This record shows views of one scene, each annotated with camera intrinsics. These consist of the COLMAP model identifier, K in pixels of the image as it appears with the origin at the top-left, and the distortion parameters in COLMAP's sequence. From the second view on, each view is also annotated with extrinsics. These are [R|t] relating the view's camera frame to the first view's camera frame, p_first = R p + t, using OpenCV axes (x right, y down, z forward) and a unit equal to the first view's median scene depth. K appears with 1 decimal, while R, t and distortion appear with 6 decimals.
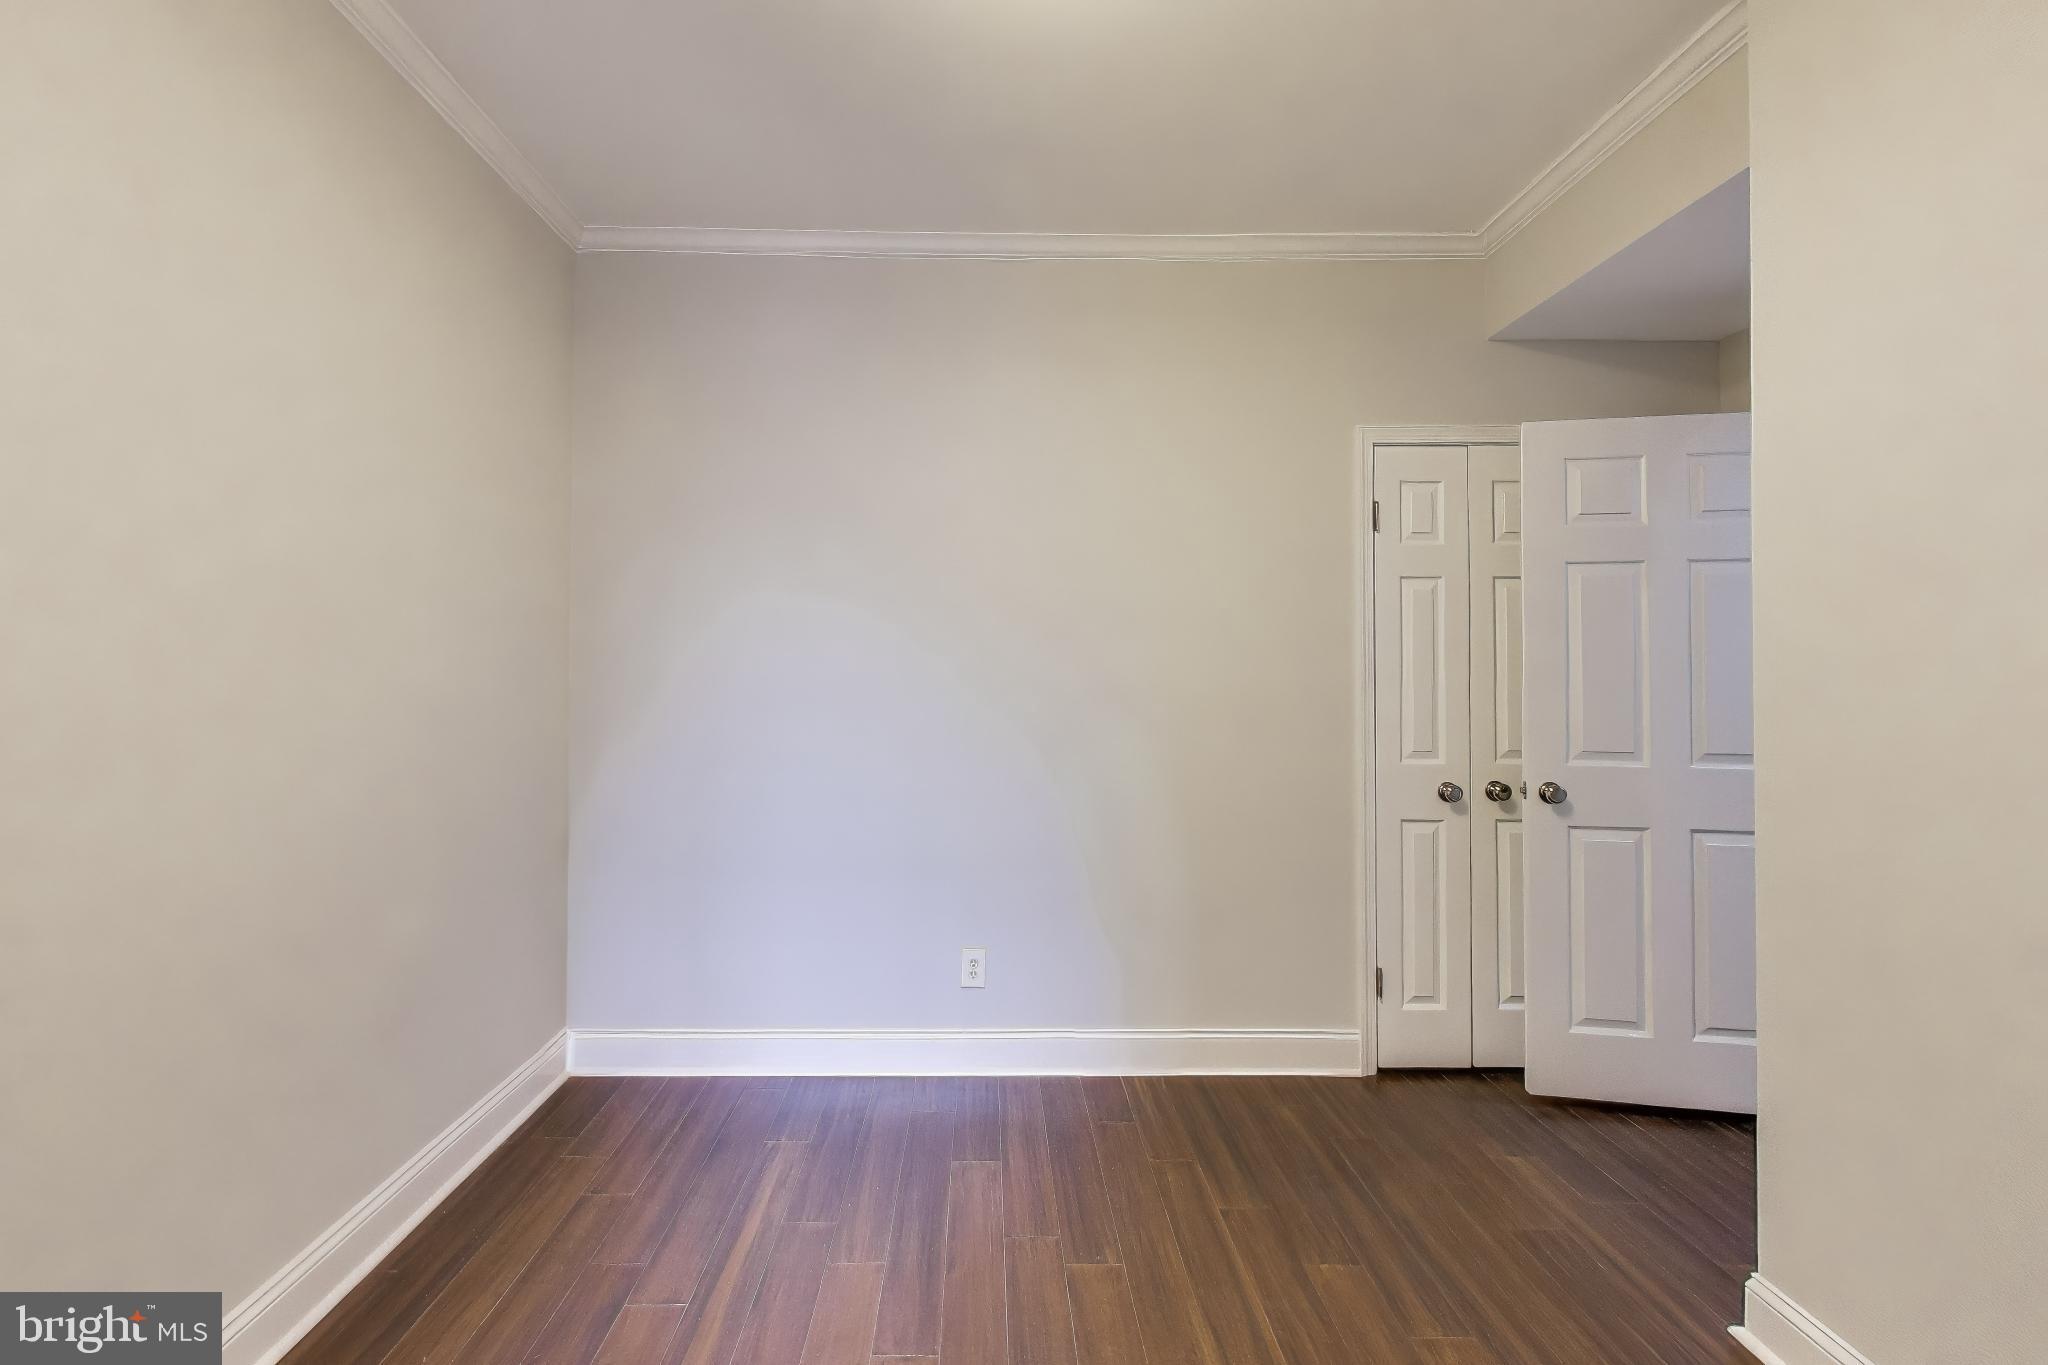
lens RADIAL K [[821.4, 0, 976.8], [0, 821.4, 653.0], [0, 0, 1]] dist [-0.000307, -0.000067]
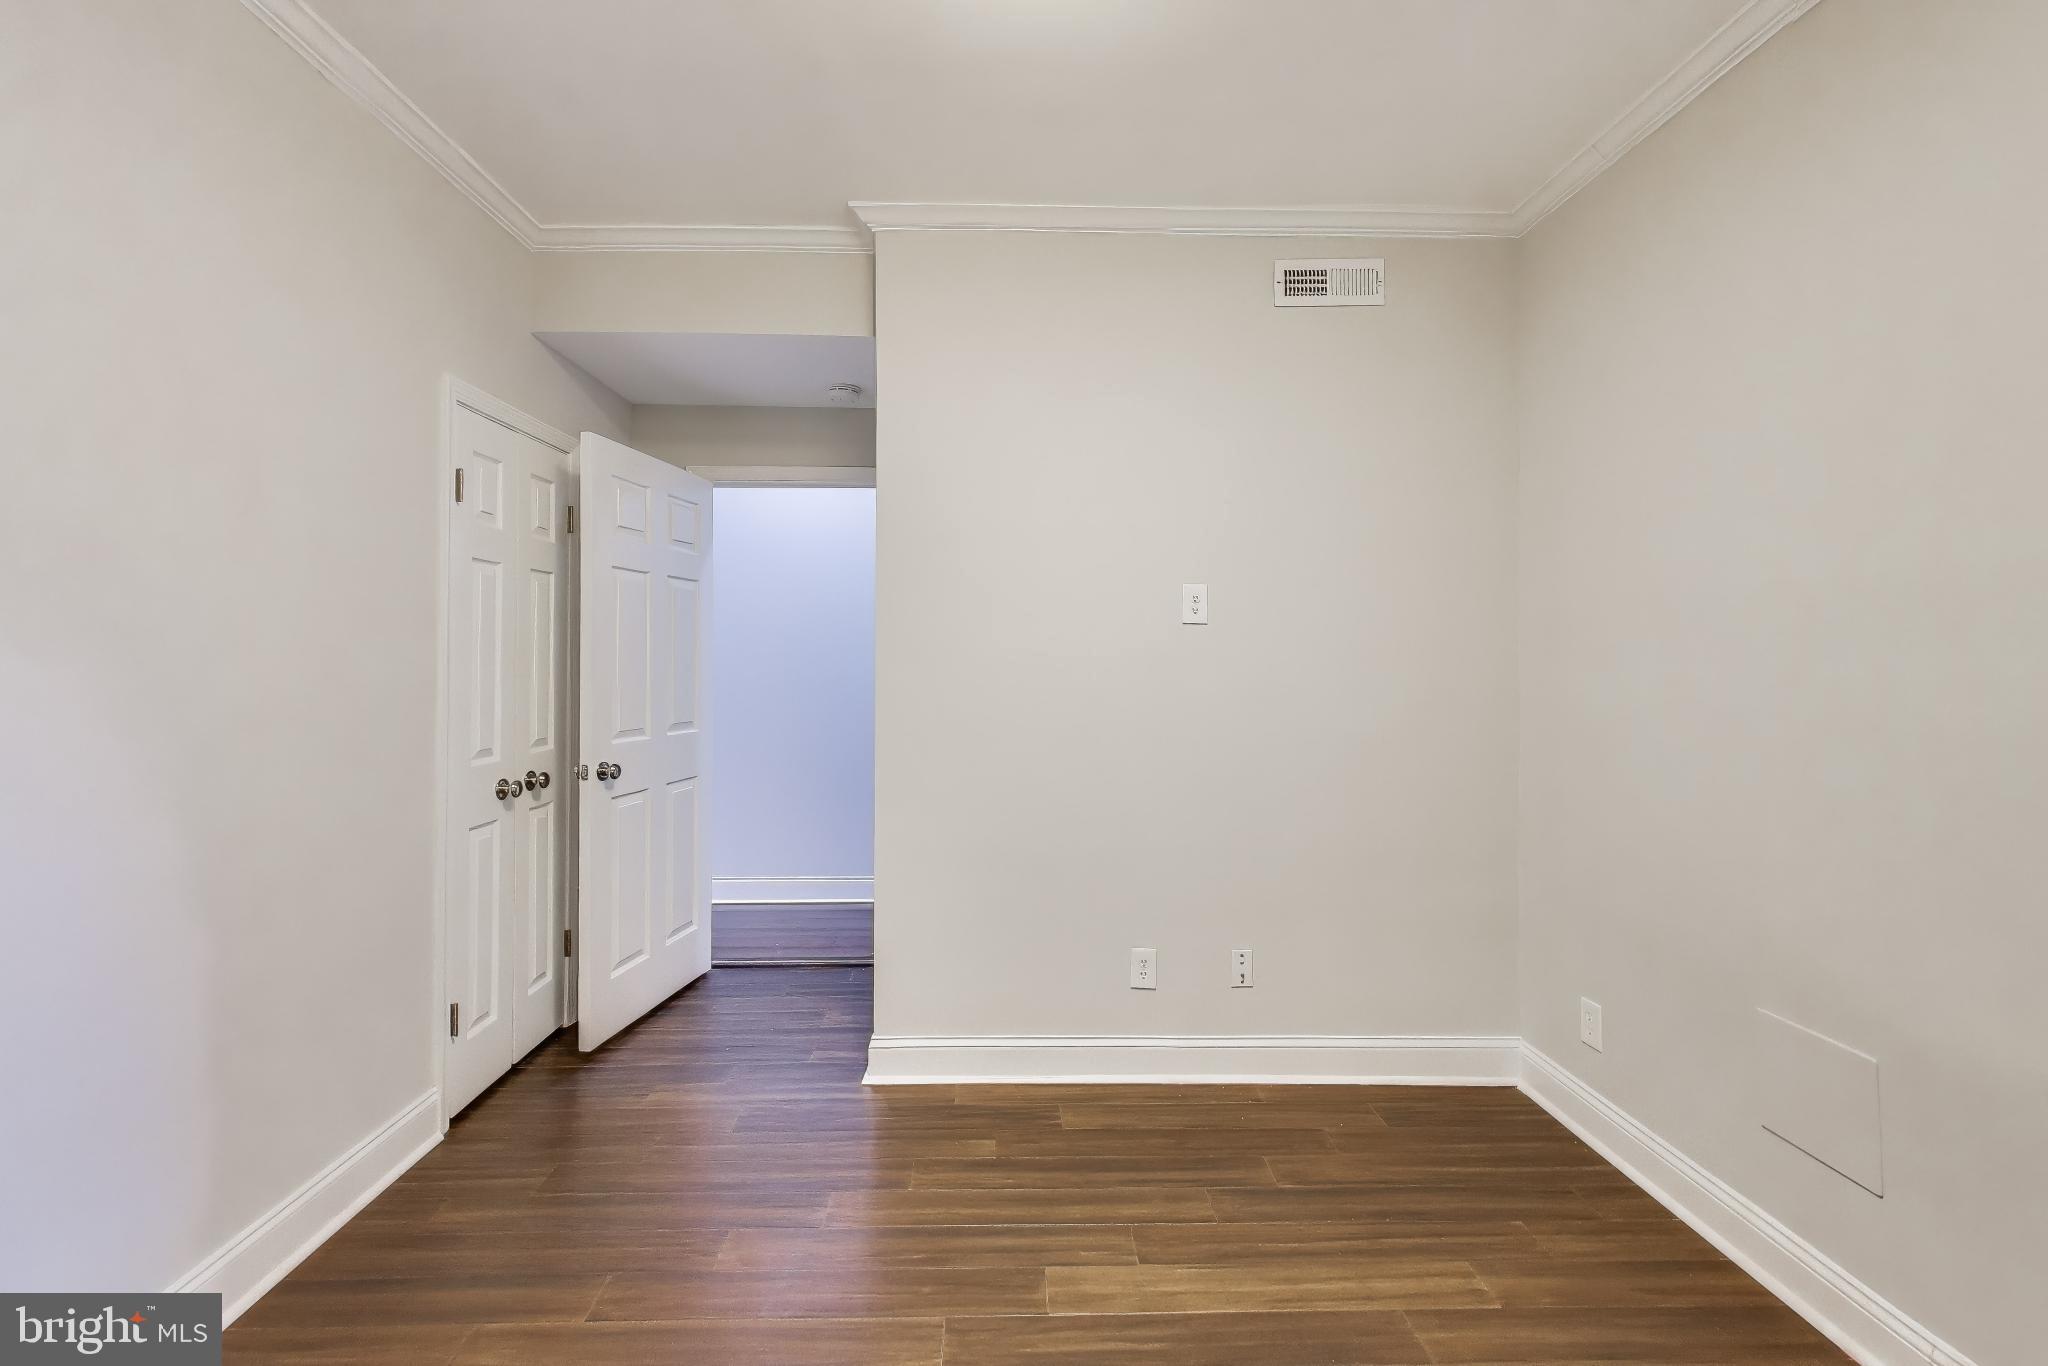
lens RADIAL K [[821.4, 0, 976.8], [0, 821.4, 653.5], [0, 0, 1]] dist [-0.000307, -0.000067]
pose [[0.034162, 0.004248, 0.999407, -0.367398], [-0.017477, 0.999841, -0.003653, 0.005015], [-0.999263, -0.017342, 0.034231, 0.425468]]
